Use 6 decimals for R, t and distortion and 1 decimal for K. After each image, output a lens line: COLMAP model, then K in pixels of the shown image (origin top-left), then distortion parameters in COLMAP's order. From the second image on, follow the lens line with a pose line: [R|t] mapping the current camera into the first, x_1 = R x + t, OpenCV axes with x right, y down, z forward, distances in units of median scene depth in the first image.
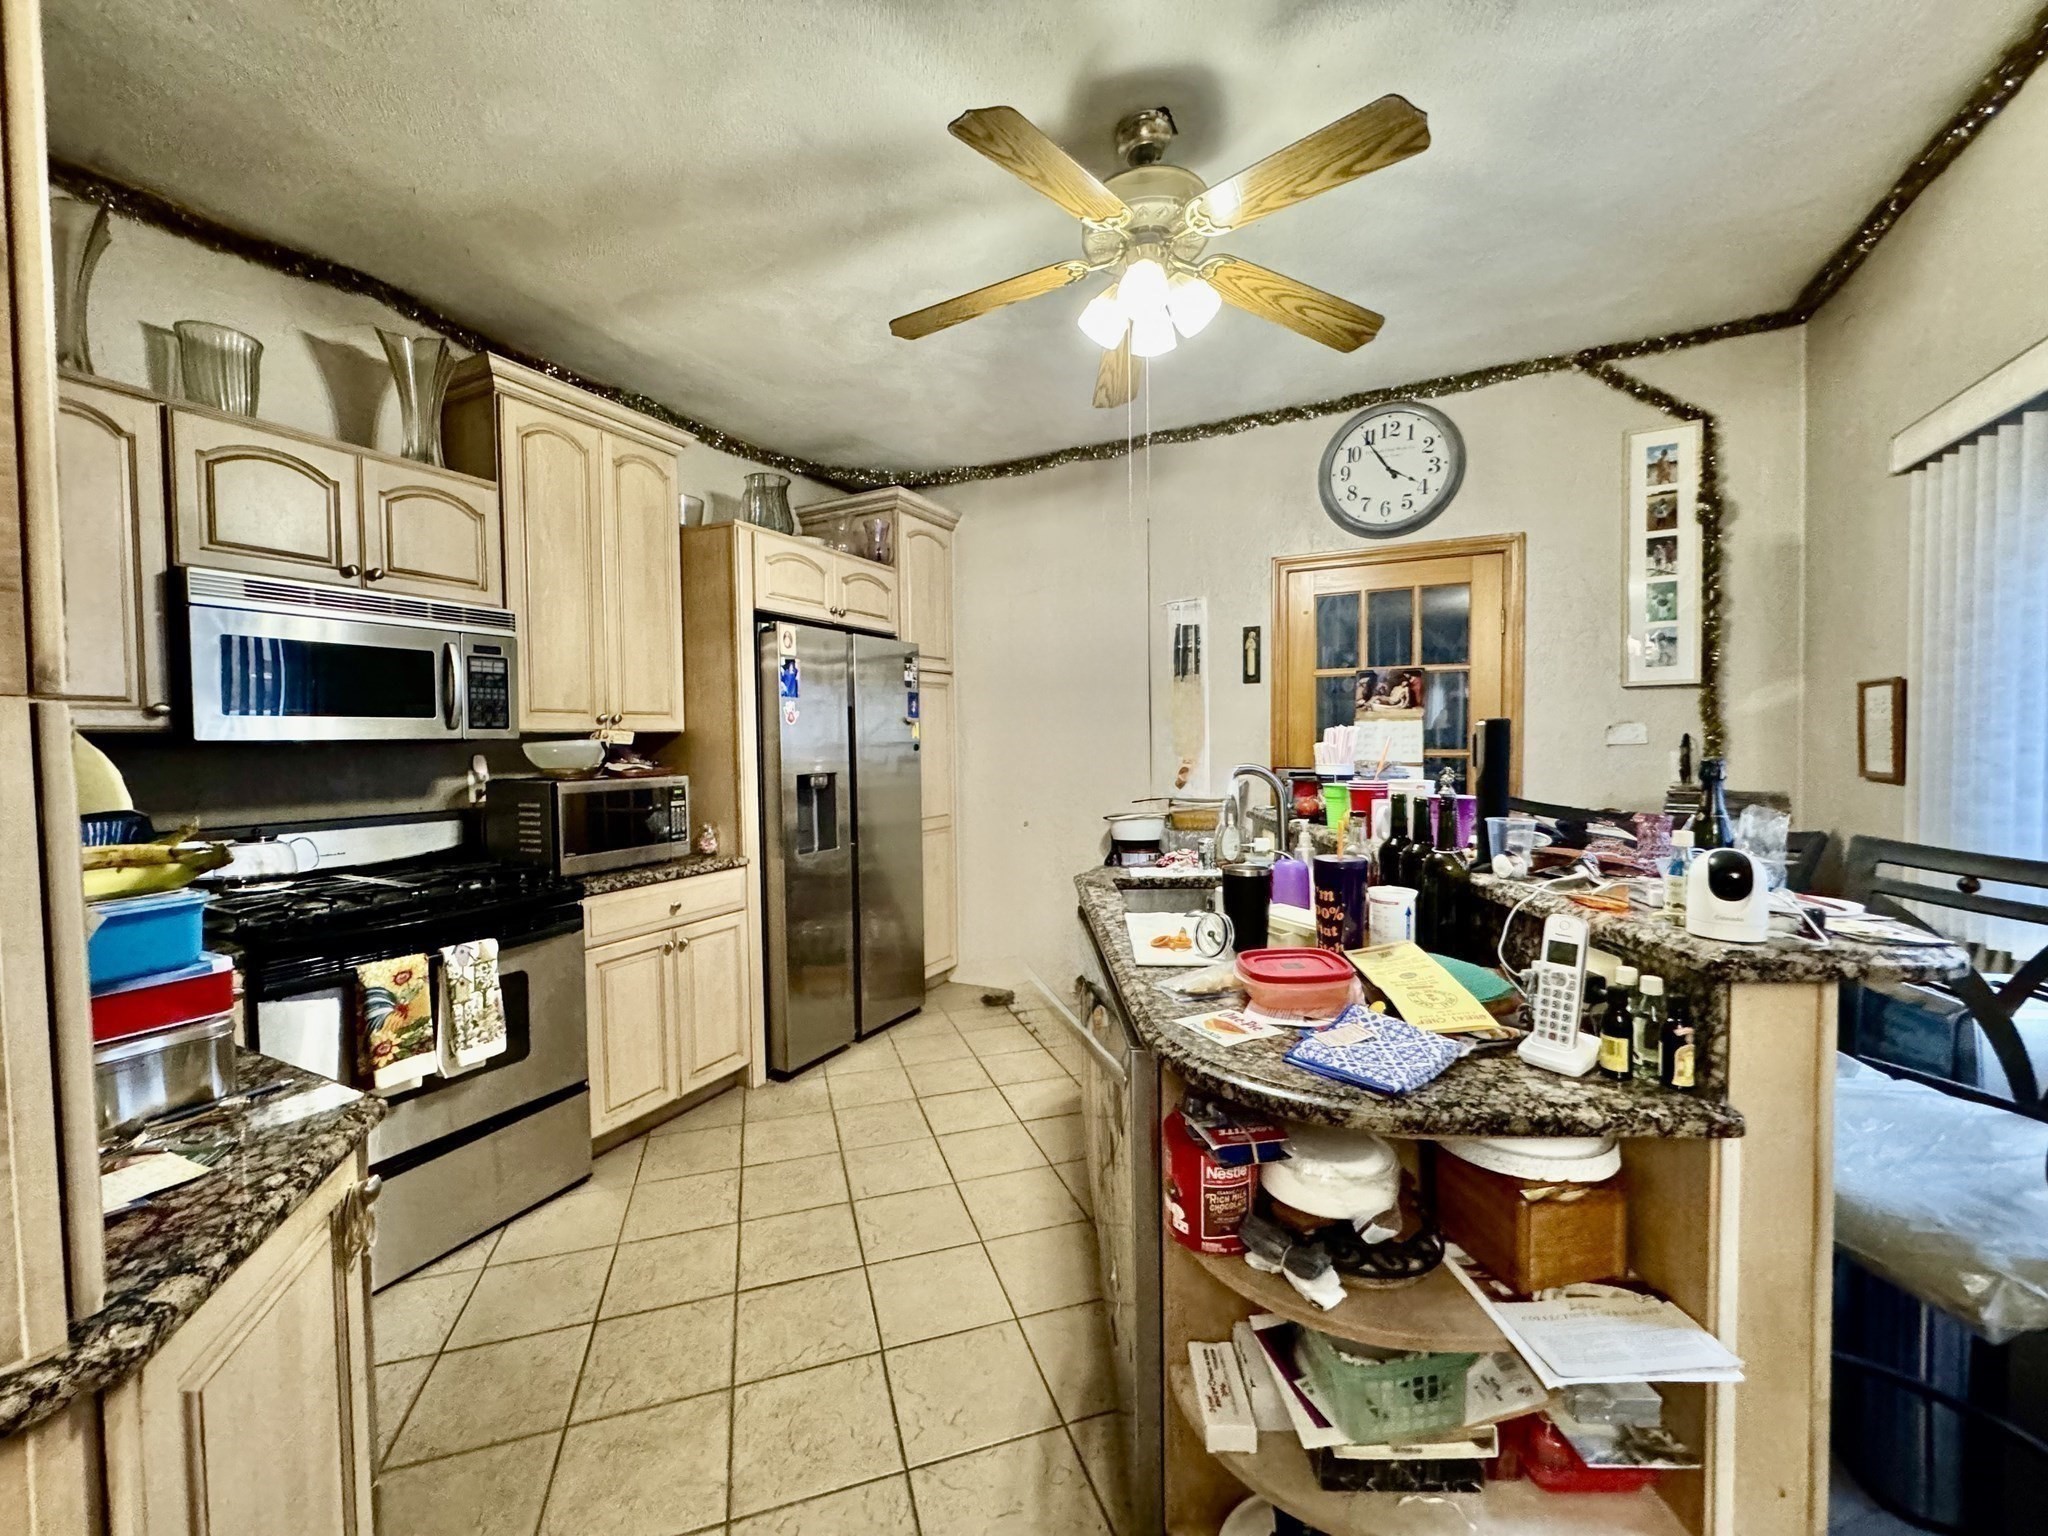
lens RADIAL K [[814.3, 0, 1024.0], [0, 814.3, 768.0], [0, 0, 1]] dist [-0.003900, 0.000328]
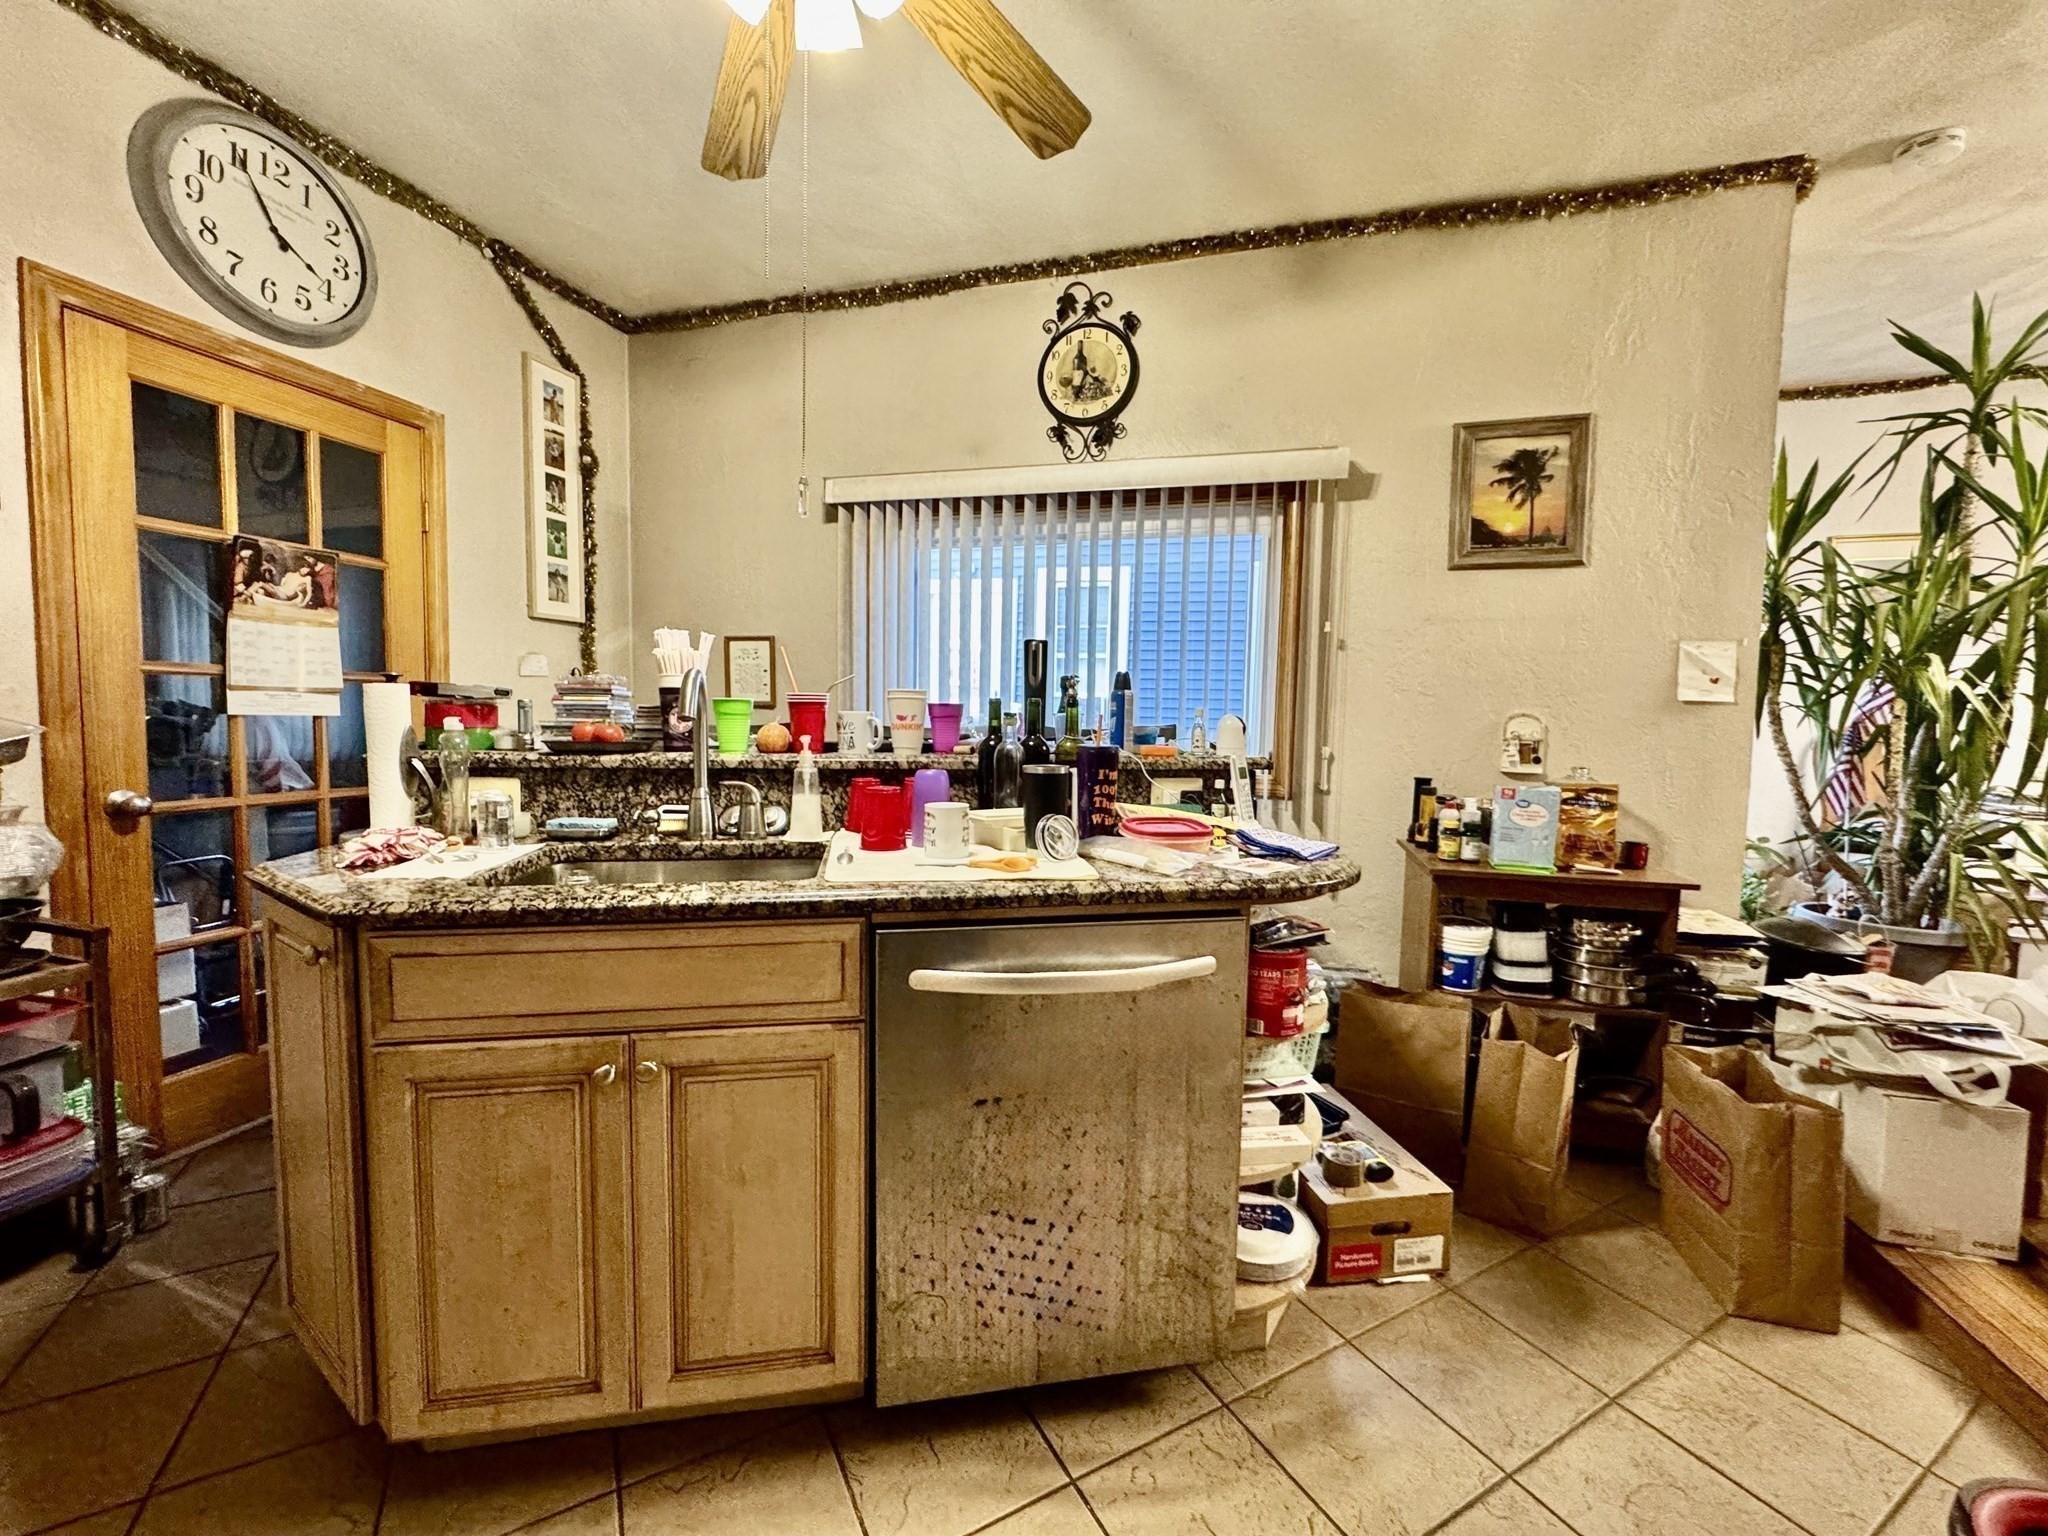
lens RADIAL K [[814.3, 0, 1024.0], [0, 814.3, 768.0], [0, 0, 1]] dist [-0.003900, 0.000328]
pose [[-0.177209, -0.060084, 0.982338, -0.313647], [0.015964, 0.997828, 0.063911, 0.026592], [-0.984044, 0.027007, -0.175865, 0.535456]]
